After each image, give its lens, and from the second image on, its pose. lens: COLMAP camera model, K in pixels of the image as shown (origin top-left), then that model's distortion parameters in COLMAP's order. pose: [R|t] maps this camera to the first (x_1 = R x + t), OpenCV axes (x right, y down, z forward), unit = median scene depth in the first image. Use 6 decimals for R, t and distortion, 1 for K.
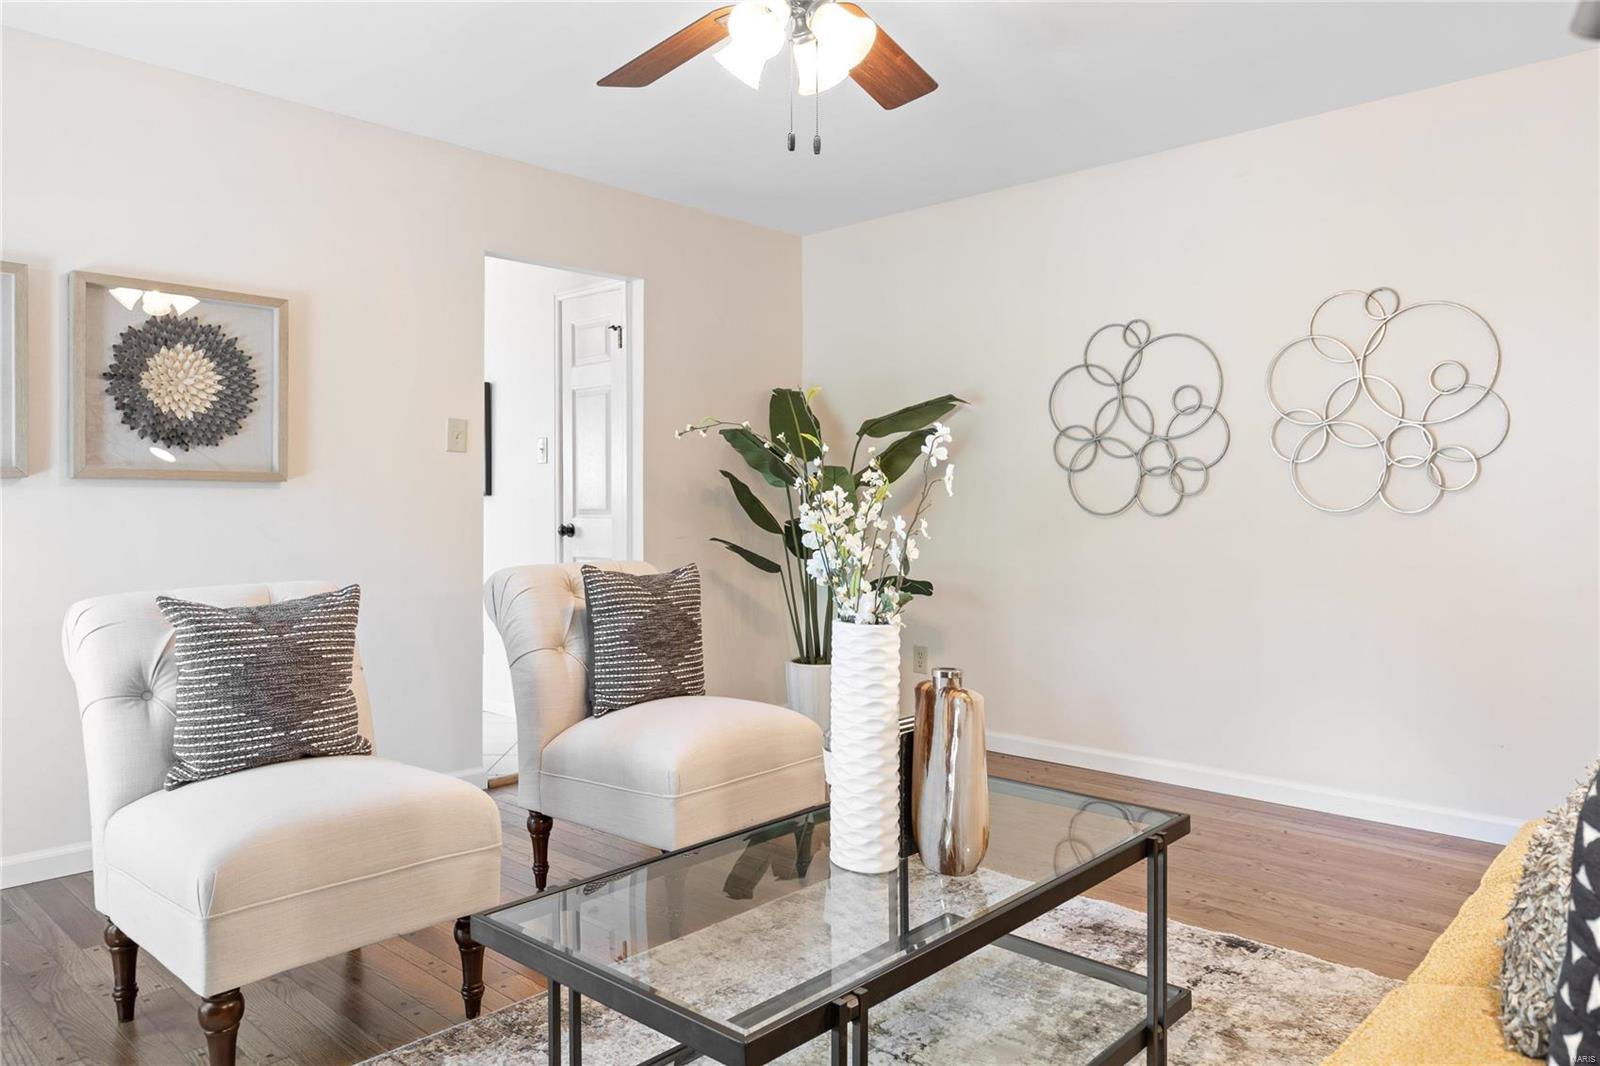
lens RADIAL K [[1068.0, 0, 797.8], [0, 1068.0, 530.0], [0, 0, 1]] dist [0.008469, 0.001406]
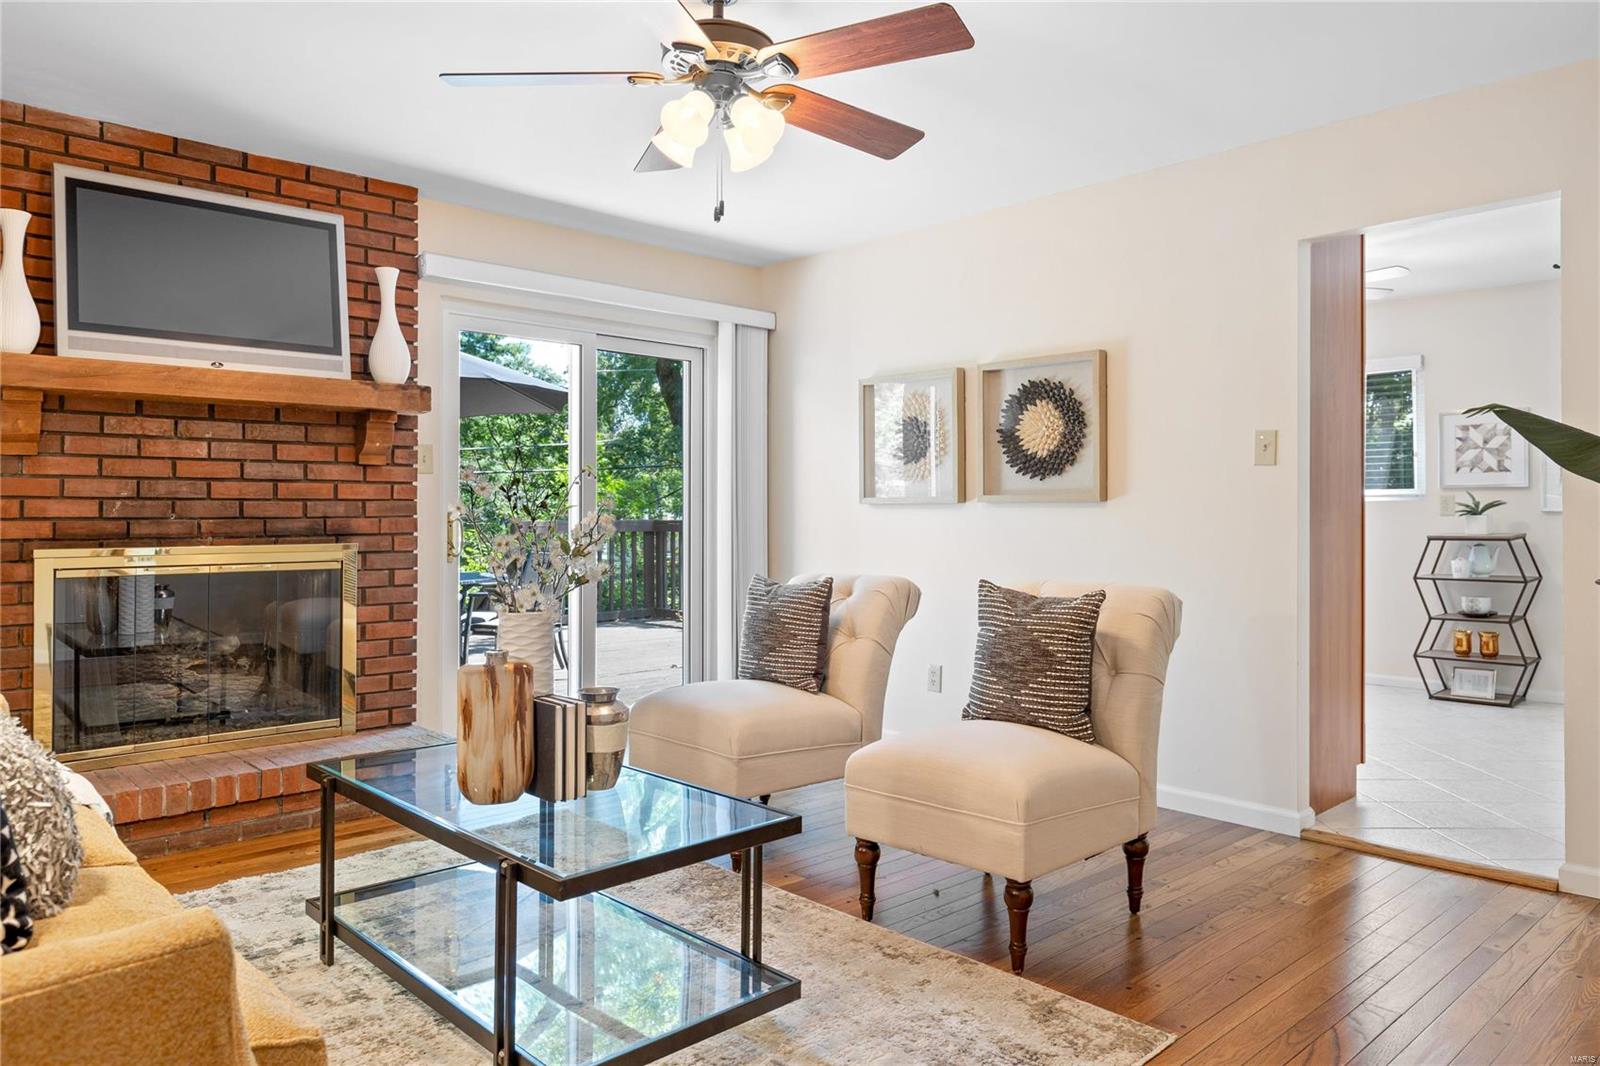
lens RADIAL K [[1068.0, 0, 798.1], [0, 1068.0, 523.6], [0, 0, 1]] dist [0.008469, 0.001406]
pose [[-0.093247, 0.006760, -0.995620, 0.820038], [-0.014591, 0.999860, 0.008155, -0.027180], [0.995536, 0.015287, -0.093135, 0.854293]]
